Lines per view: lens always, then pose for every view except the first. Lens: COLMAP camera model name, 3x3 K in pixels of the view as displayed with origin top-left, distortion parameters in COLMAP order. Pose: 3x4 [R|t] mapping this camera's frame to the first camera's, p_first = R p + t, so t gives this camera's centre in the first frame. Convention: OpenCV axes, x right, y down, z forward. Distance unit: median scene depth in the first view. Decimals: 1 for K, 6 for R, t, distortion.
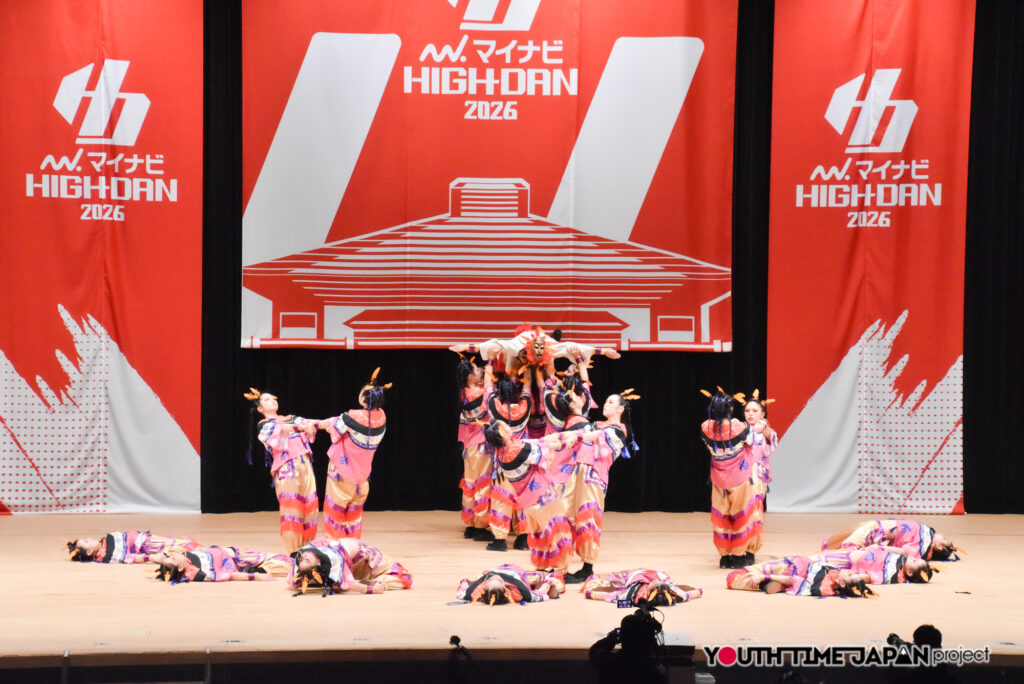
lens RADIAL K [[3218.6, 0, 481.3], [0, 3218.6, 360.5], [0, 0, 1]] dist [0.932090, 0.000000]
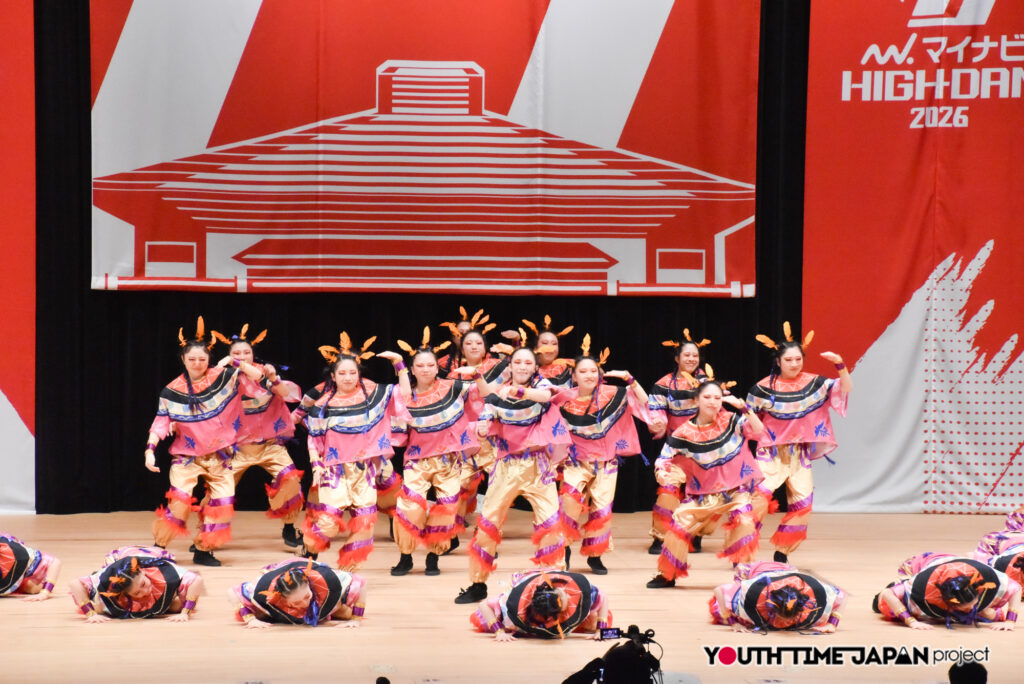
lens RADIAL K [[4836.7, 0, 517.3], [0, 4836.7, 395.5], [0, 0, 1]] dist [2.137136, 0.000000]
pose [[0.999900, 0.001830, 0.014052, 0.006884], [-0.002065, 0.999858, 0.016716, 0.001318], [-0.014019, -0.016744, 0.999762, -0.119939]]
